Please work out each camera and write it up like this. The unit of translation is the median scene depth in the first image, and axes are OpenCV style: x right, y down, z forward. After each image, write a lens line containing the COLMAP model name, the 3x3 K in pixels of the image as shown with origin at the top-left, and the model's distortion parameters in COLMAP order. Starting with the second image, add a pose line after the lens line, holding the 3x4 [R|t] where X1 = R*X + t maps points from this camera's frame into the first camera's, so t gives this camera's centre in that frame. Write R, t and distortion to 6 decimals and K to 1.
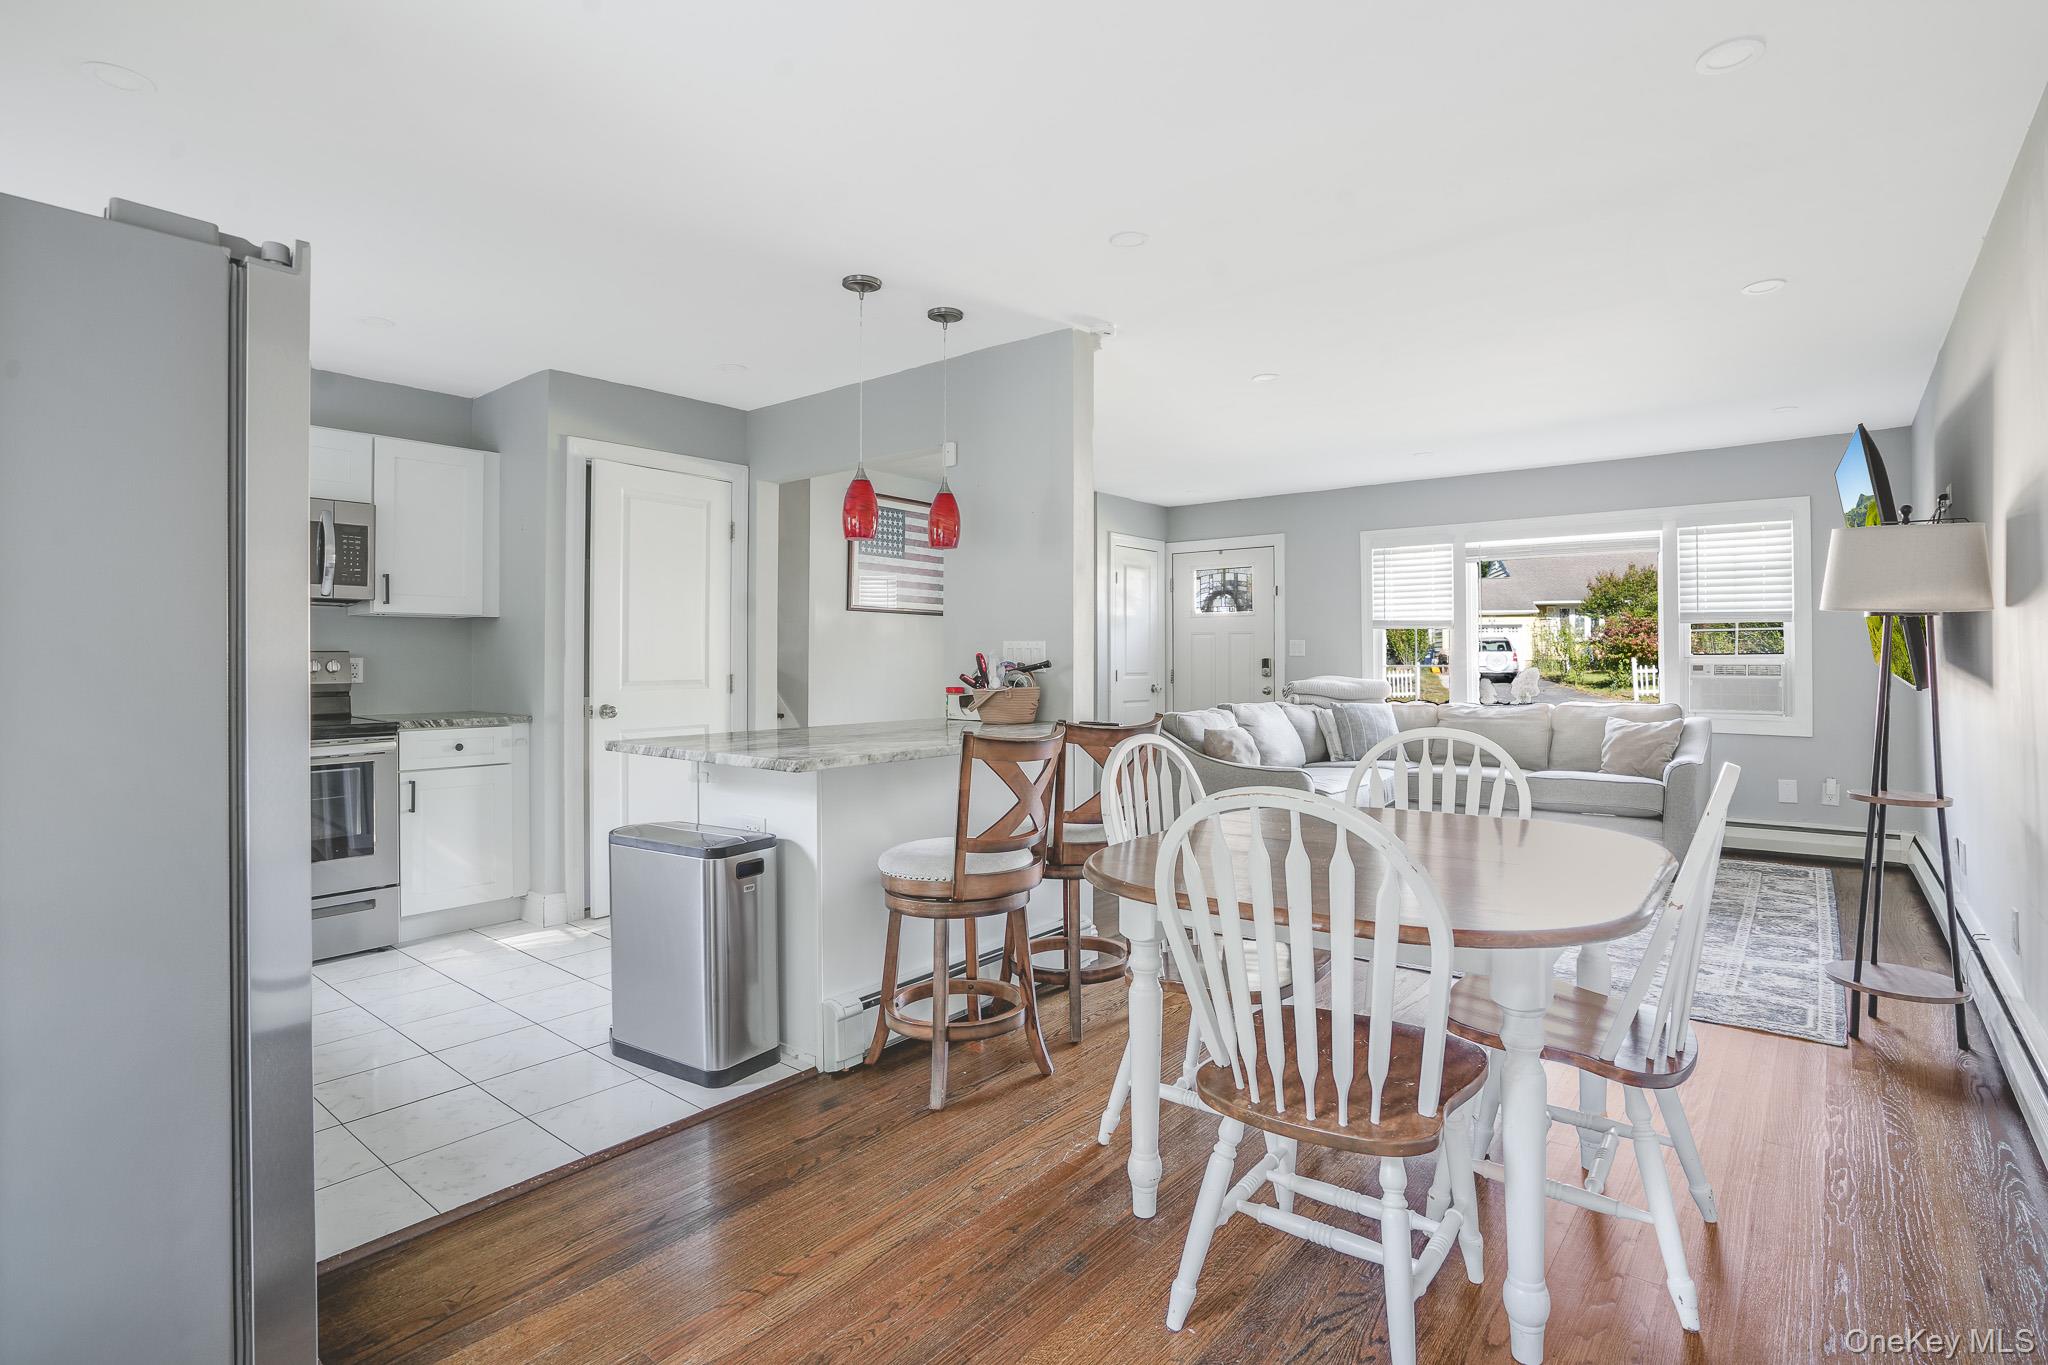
lens RADIAL K [[992.1, 0, 1052.6], [0, 992.1, 644.6], [0, 0, 1]] dist [-0.029147, 0.001327]
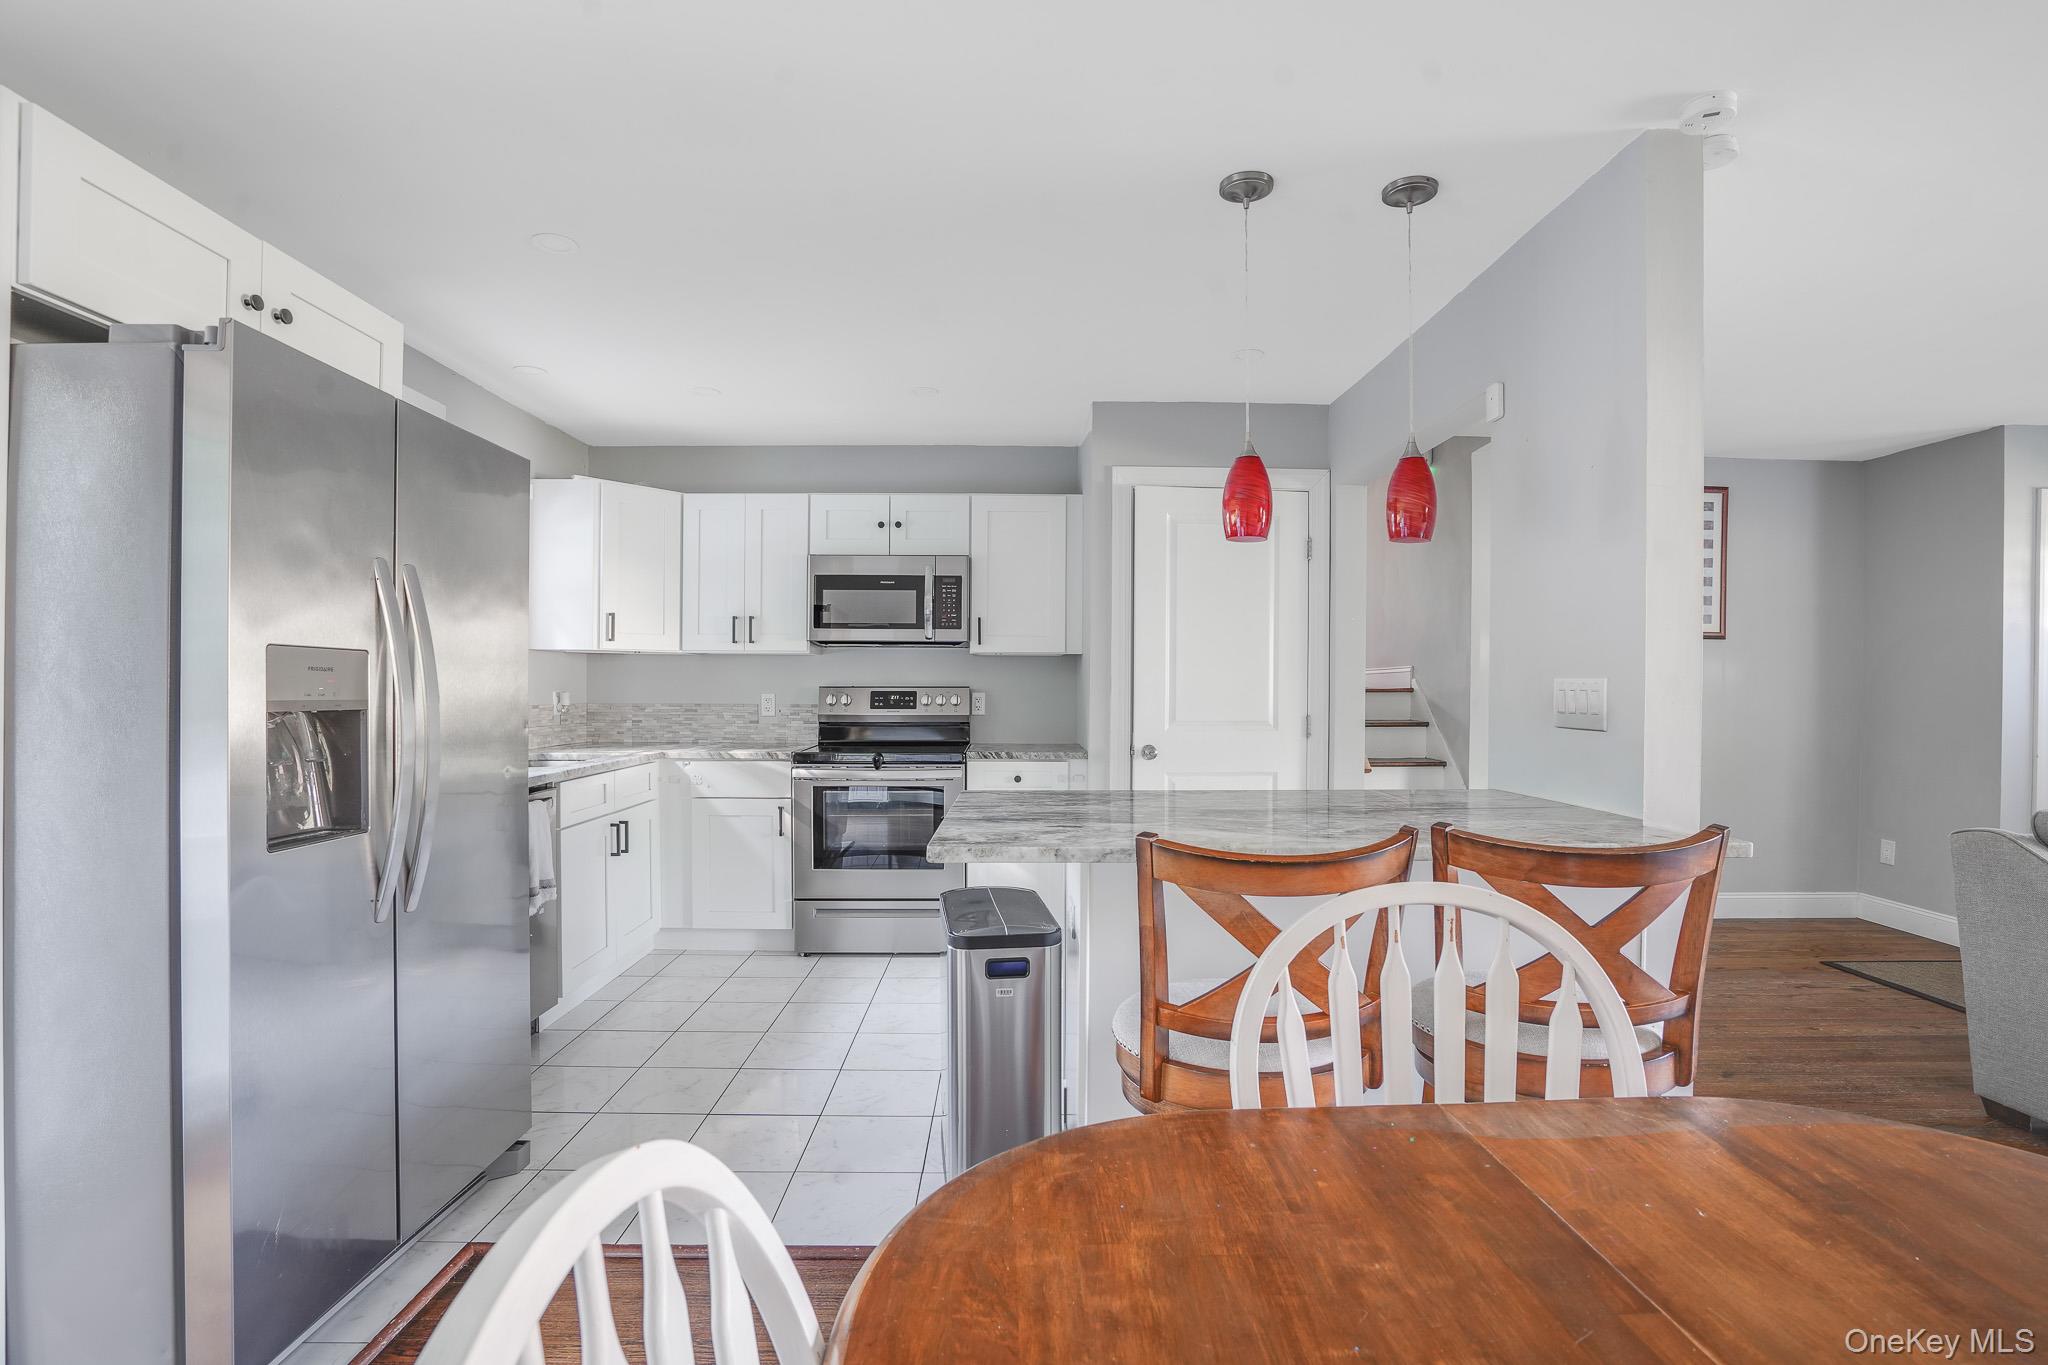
lens RADIAL K [[960.3, 0, 1015.5], [0, 960.3, 689.7], [0, 0, 1]] dist [-0.039501, 0.014579]
pose [[0.634764, 0.010478, -0.772635, 0.147693], [0.001683, 0.999887, 0.014943, -0.005108], [0.772705, -0.010786, 0.634674, 0.262157]]
